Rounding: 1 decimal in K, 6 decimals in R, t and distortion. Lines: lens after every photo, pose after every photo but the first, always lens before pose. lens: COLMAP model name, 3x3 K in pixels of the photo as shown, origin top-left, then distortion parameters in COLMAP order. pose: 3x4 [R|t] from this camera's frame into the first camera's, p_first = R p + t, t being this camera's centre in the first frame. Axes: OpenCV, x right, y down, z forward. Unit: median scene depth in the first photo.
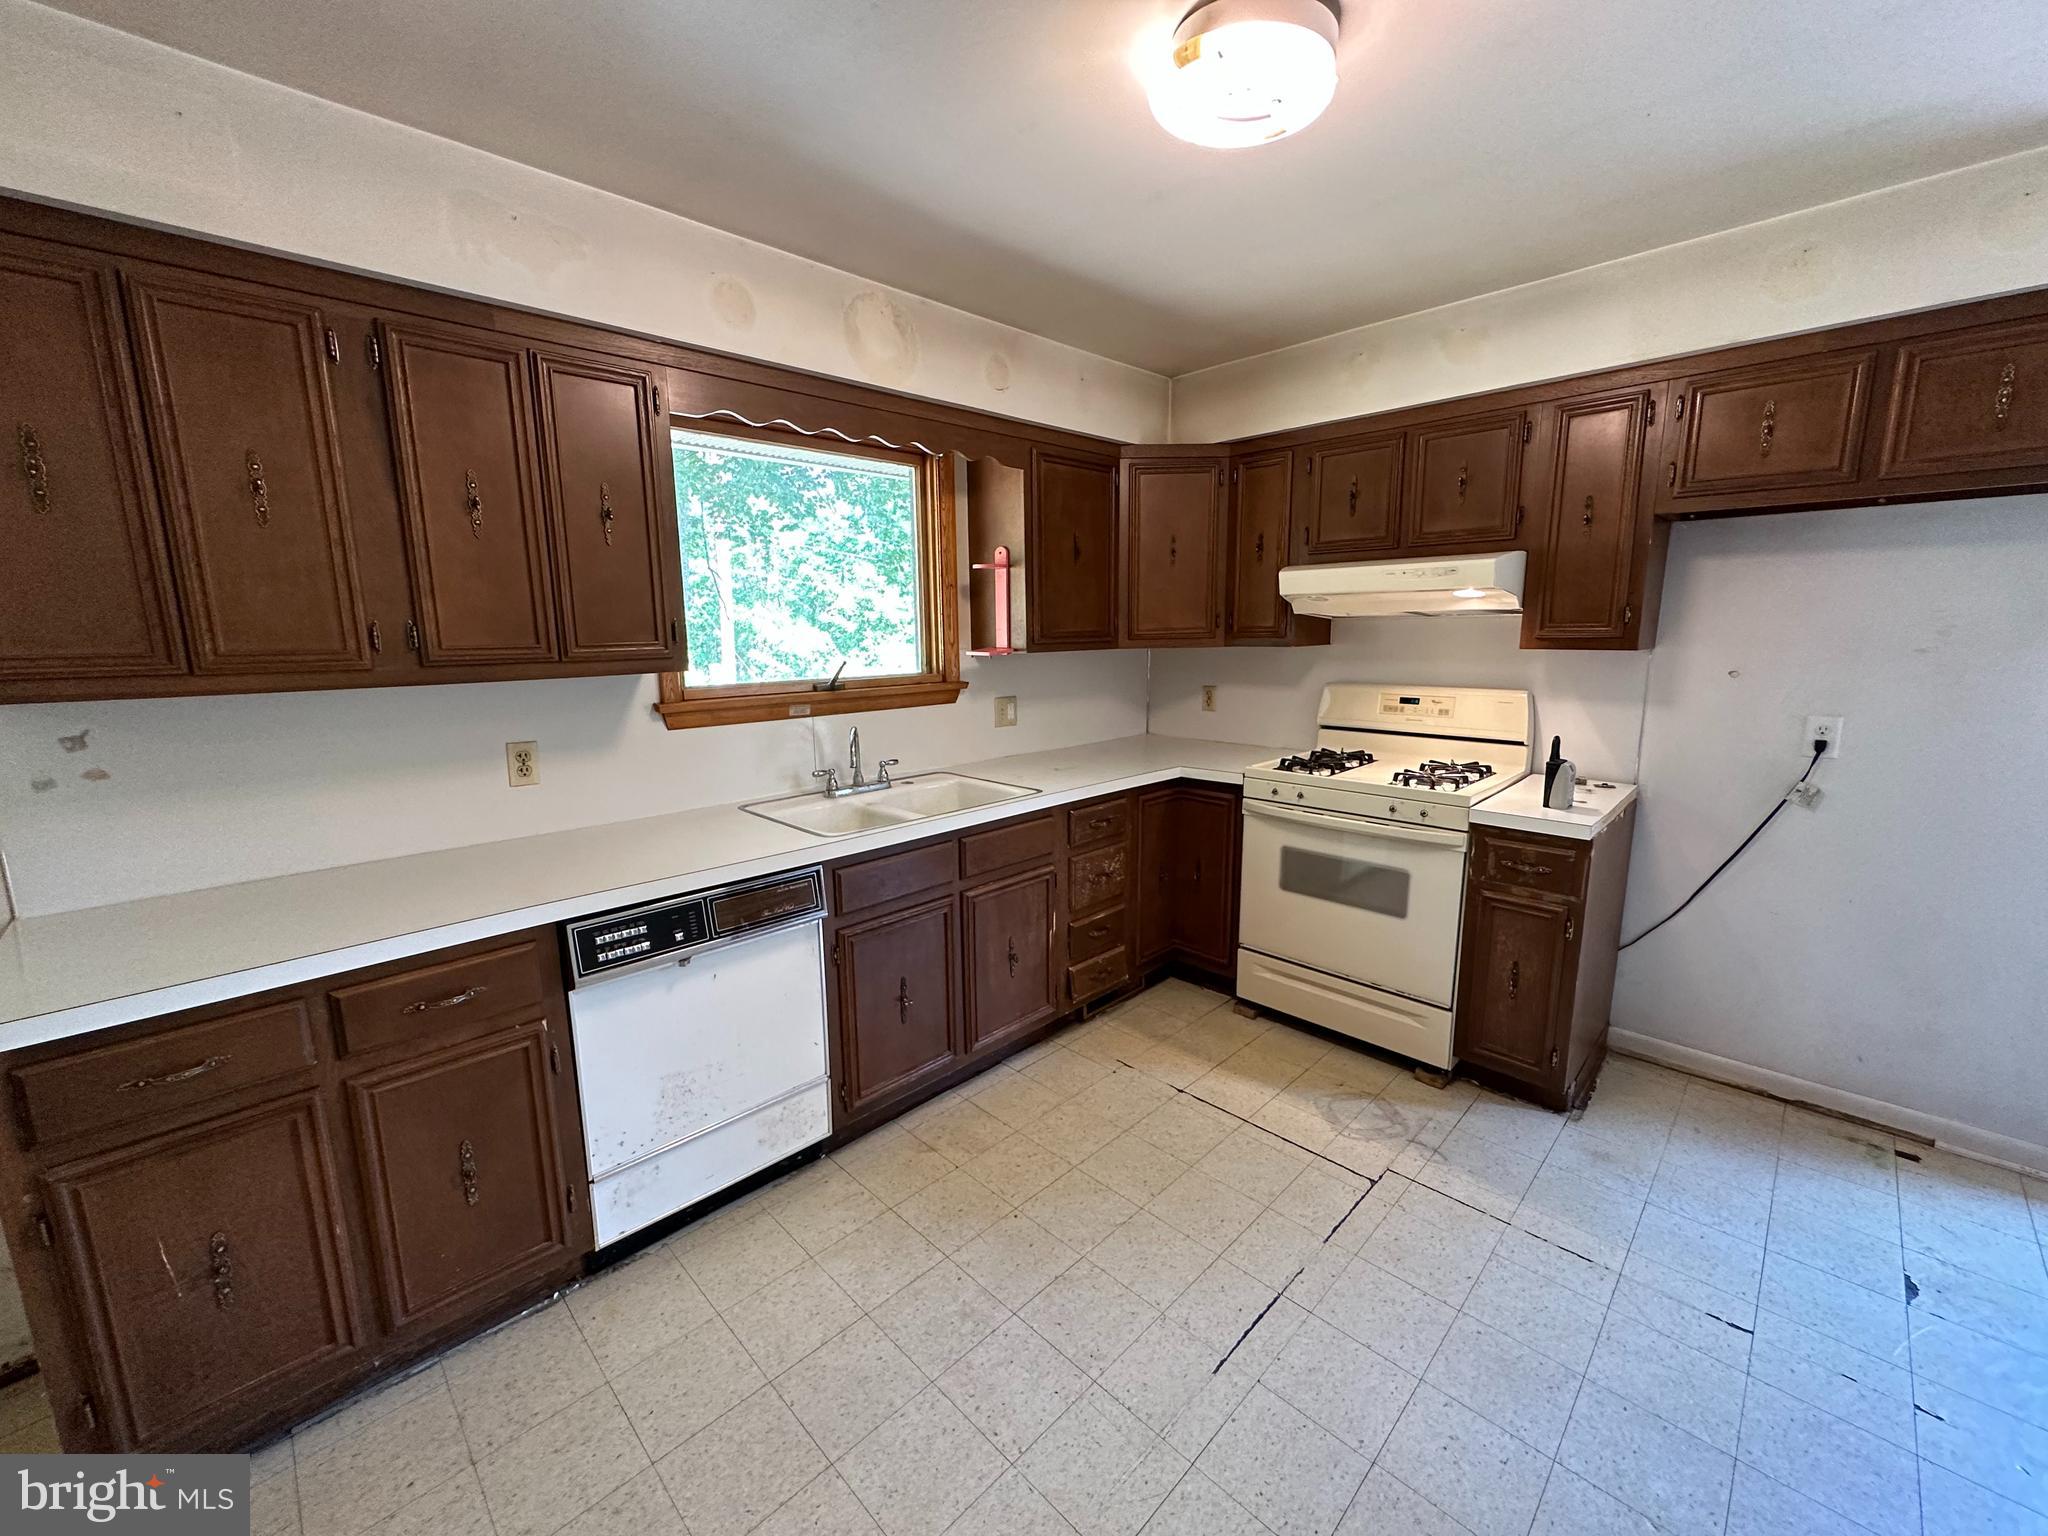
lens RADIAL K [[819.5, 0, 1021.5], [0, 819.5, 764.8], [0, 0, 1]] dist [-0.000607, -0.000299]
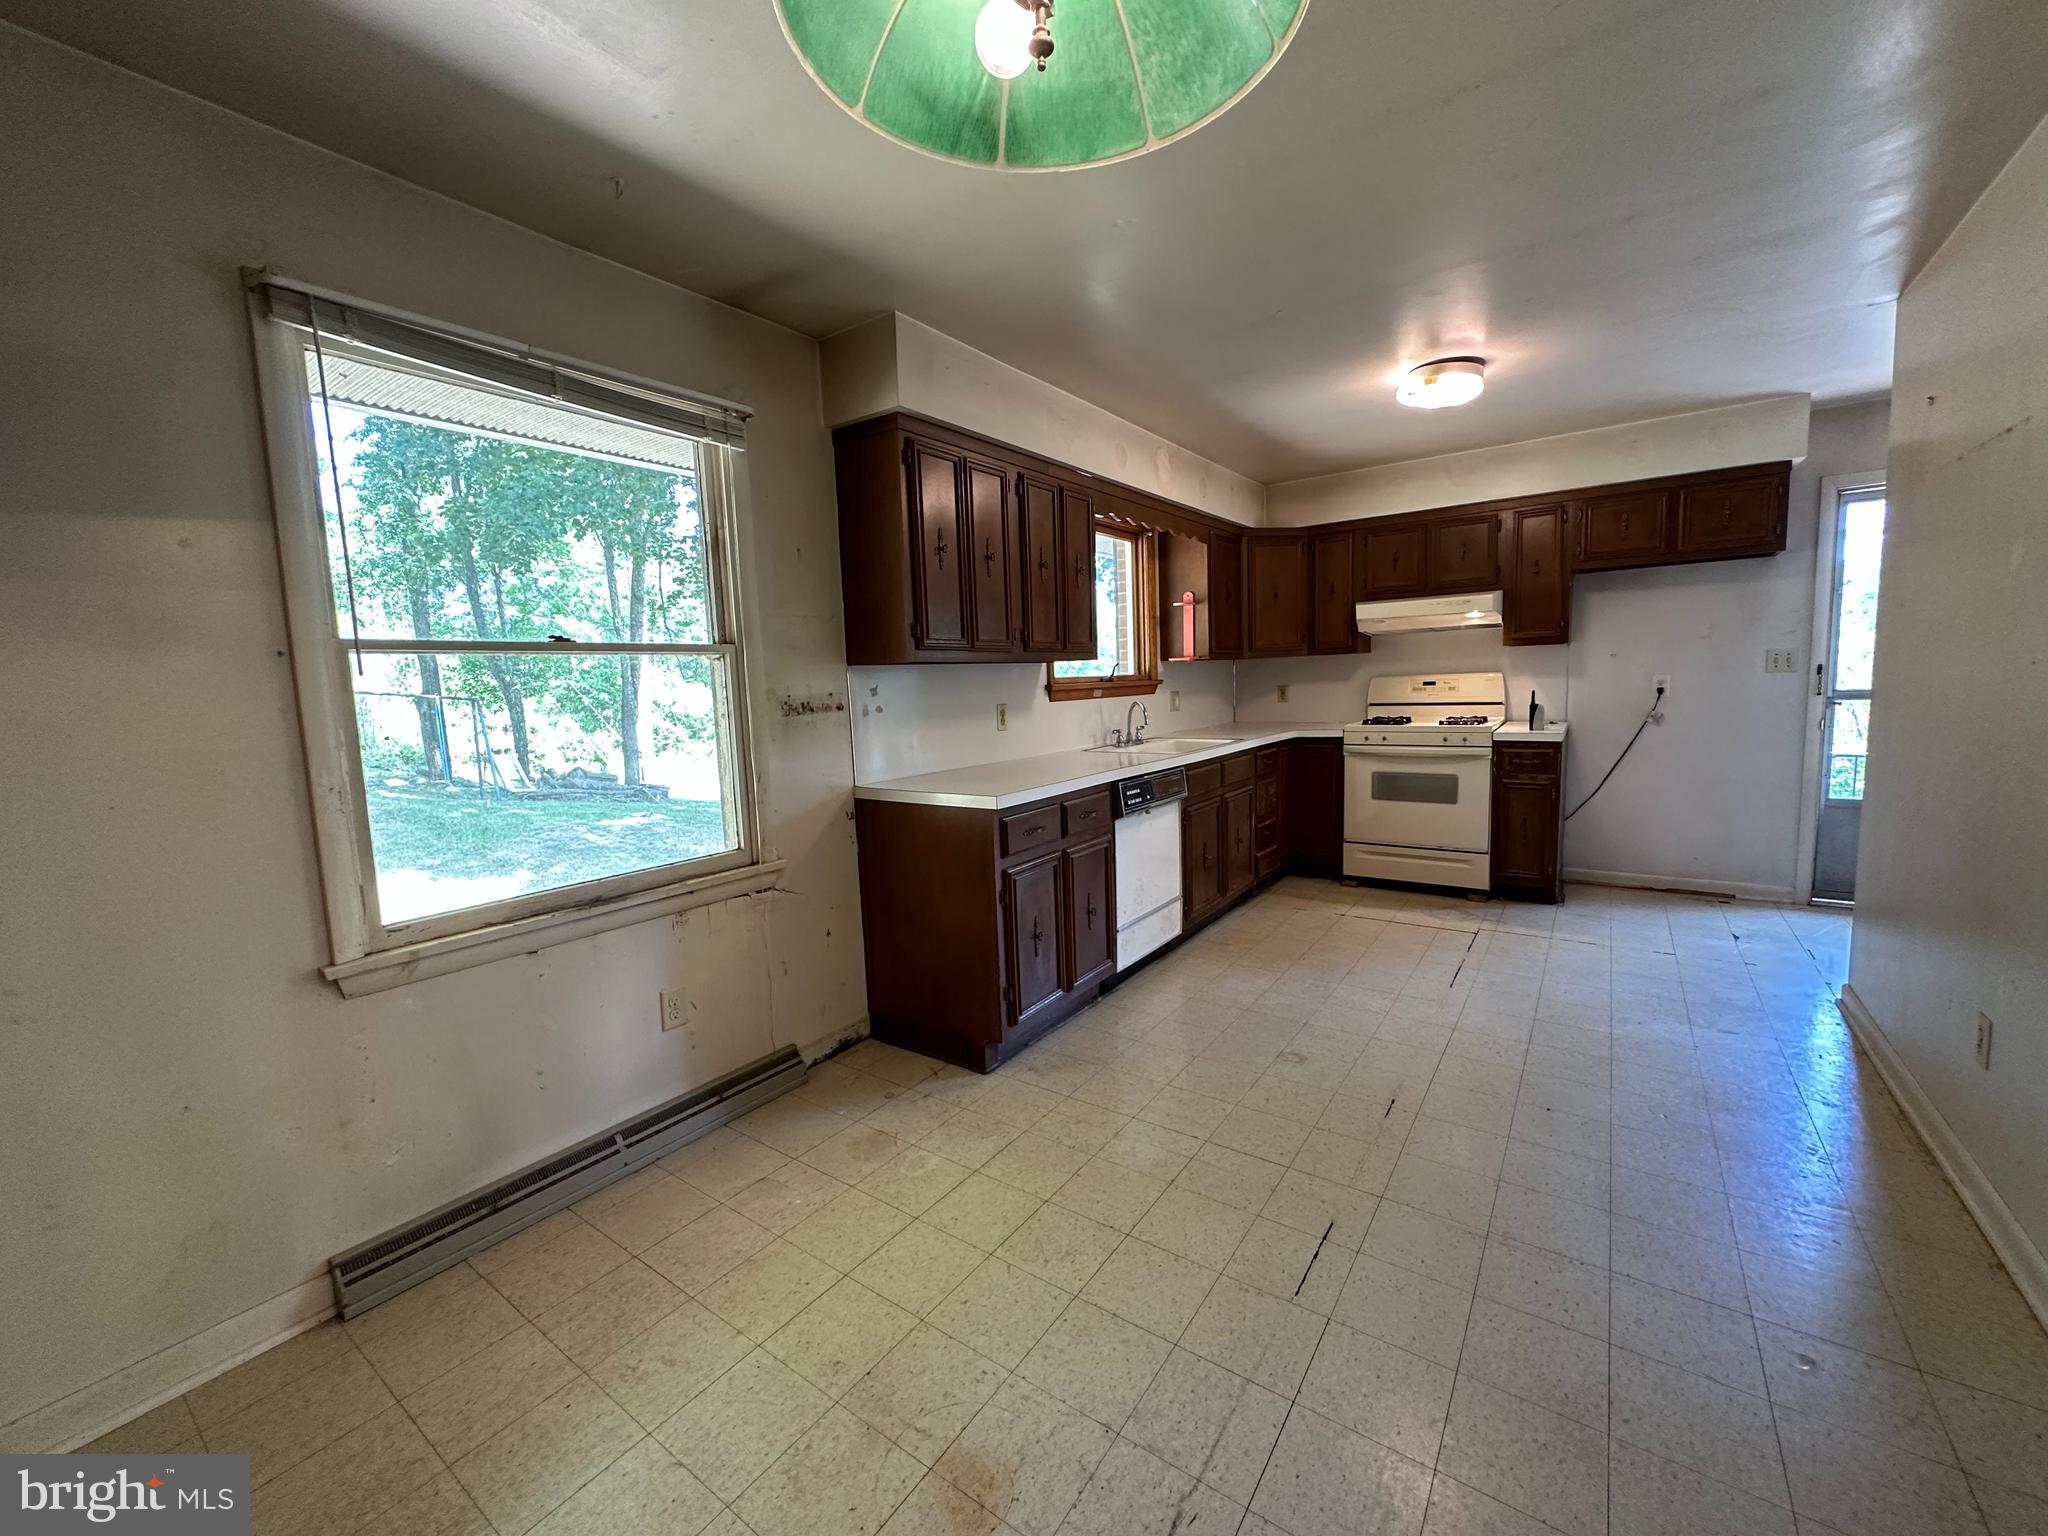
lens RADIAL K [[817.6, 0, 1022.0], [0, 817.6, 765.8], [0, 0, 1]] dist [-0.002221, 0.000269]
pose [[0.985796, -0.042035, 0.162602, -0.731296], [0.052971, 0.996574, -0.063514, 0.178511], [-0.159375, 0.071225, 0.984645, -0.561209]]
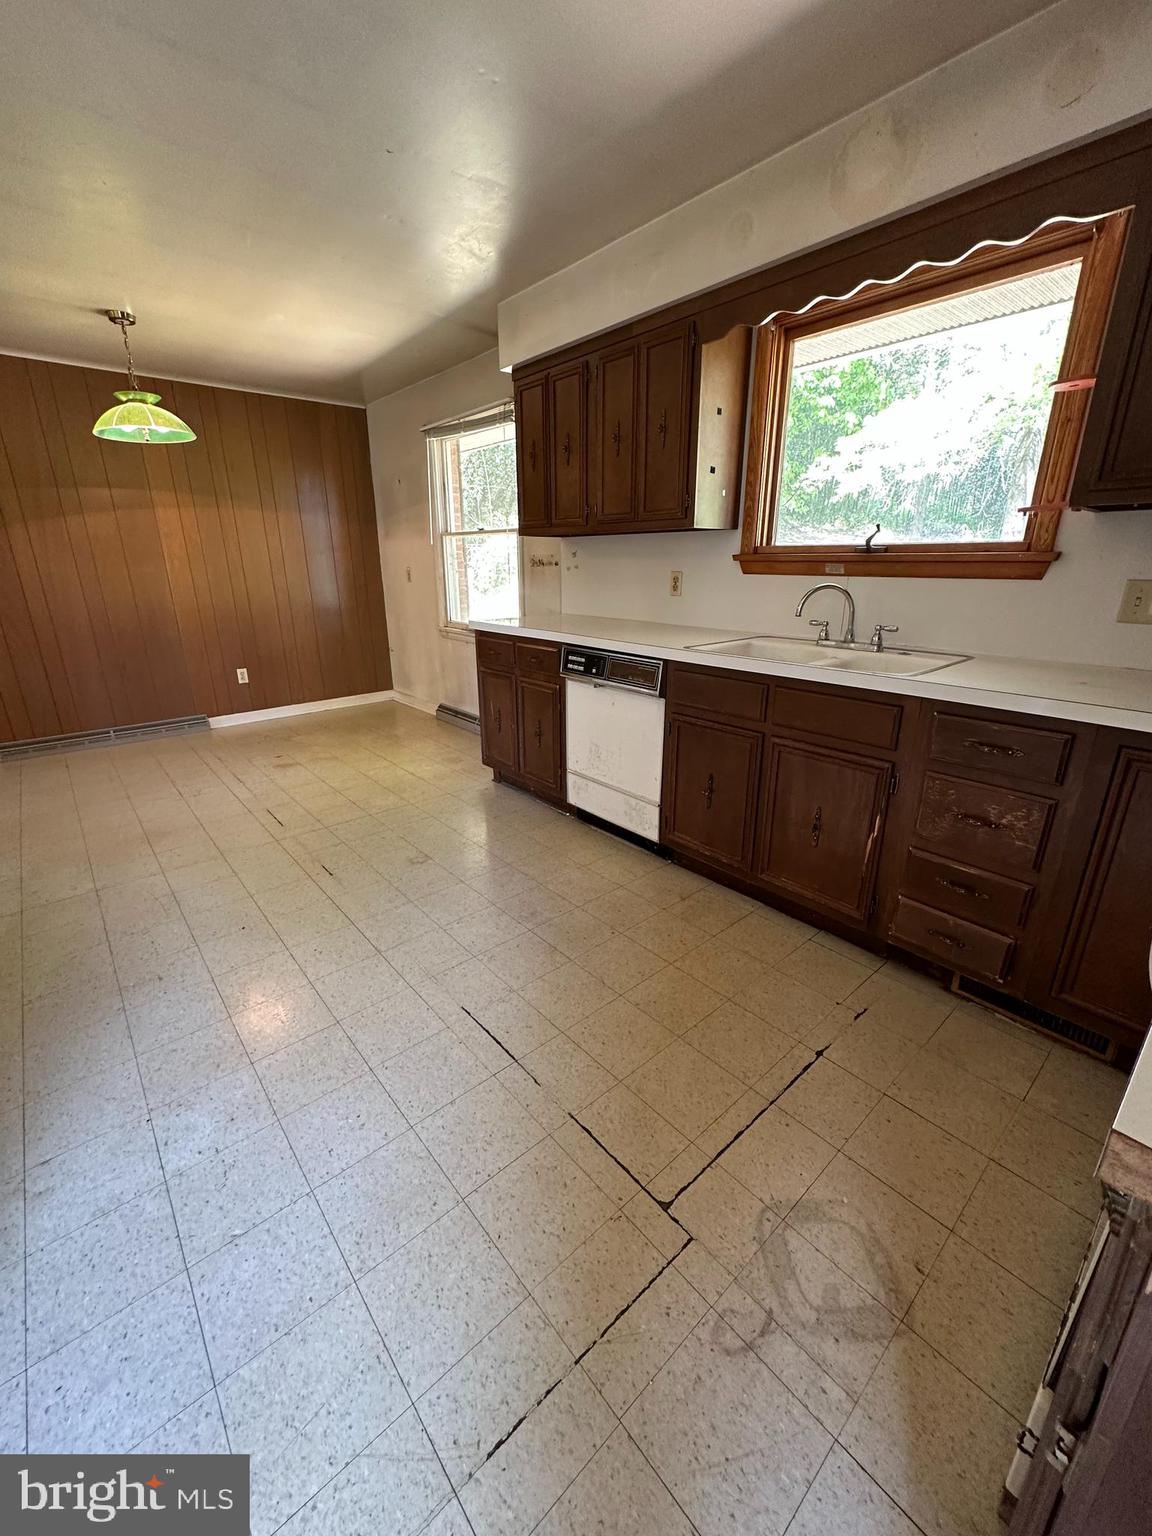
lens RADIAL K [[614.6, 0, 574.0], [0, 614.6, 763.7], [0, 0, 1]] dist [-0.000607, -0.000299]
pose [[-0.071038, 0.326537, -0.942511, 0.737121], [-0.163876, 0.928238, 0.333944, -0.043083], [0.983920, 0.178178, -0.012428, 0.747104]]
